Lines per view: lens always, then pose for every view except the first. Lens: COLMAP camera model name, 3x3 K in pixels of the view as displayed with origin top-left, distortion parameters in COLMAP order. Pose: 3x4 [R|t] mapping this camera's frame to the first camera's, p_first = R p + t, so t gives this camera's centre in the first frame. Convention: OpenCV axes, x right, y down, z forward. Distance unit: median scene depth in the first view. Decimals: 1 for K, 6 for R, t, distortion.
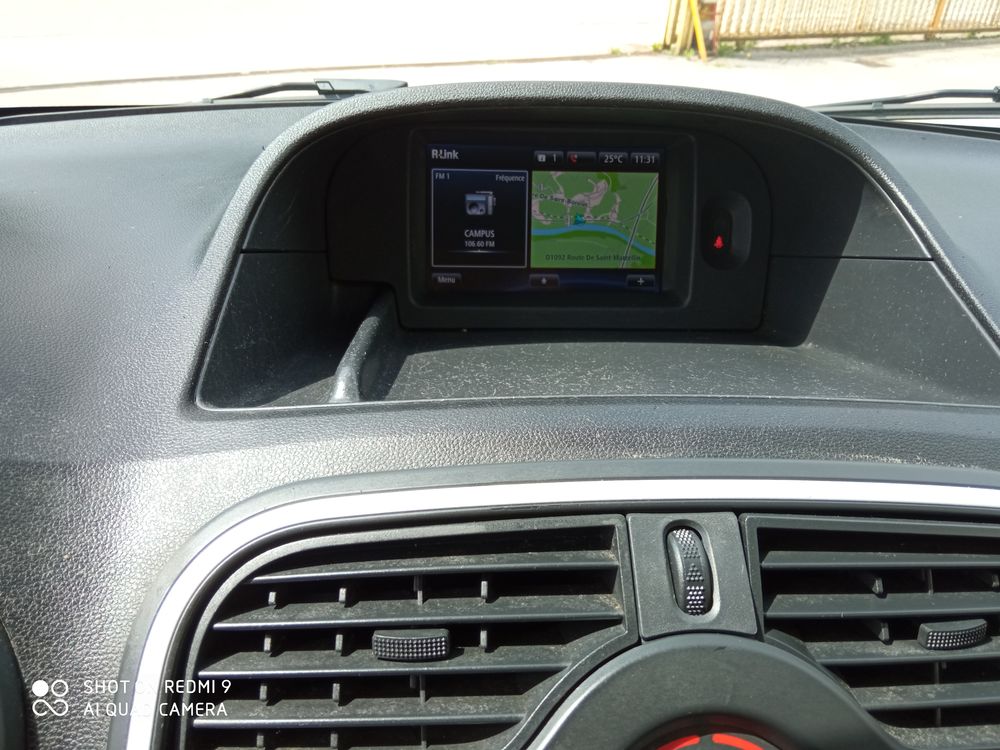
lens RADIAL K [[830.6, 0, 500.0], [0, 830.6, 375.0], [0, 0, 1]] dist [0.145684, -0.275913]
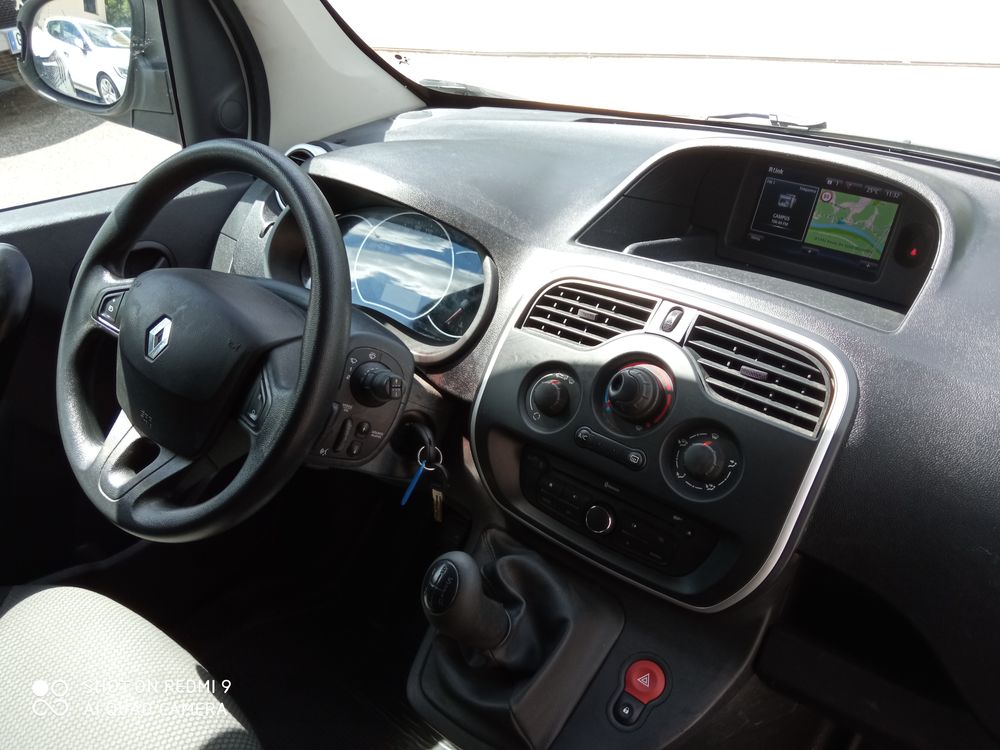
lens RADIAL K [[830.6, 0, 500.0], [0, 830.6, 375.0], [0, 0, 1]] dist [0.145684, -0.275913]
pose [[0.736555, 0.319586, -0.596113, 0.719820], [-0.300618, 0.944178, 0.134747, 0.087941], [0.605900, 0.079954, 0.791512, -0.770863]]
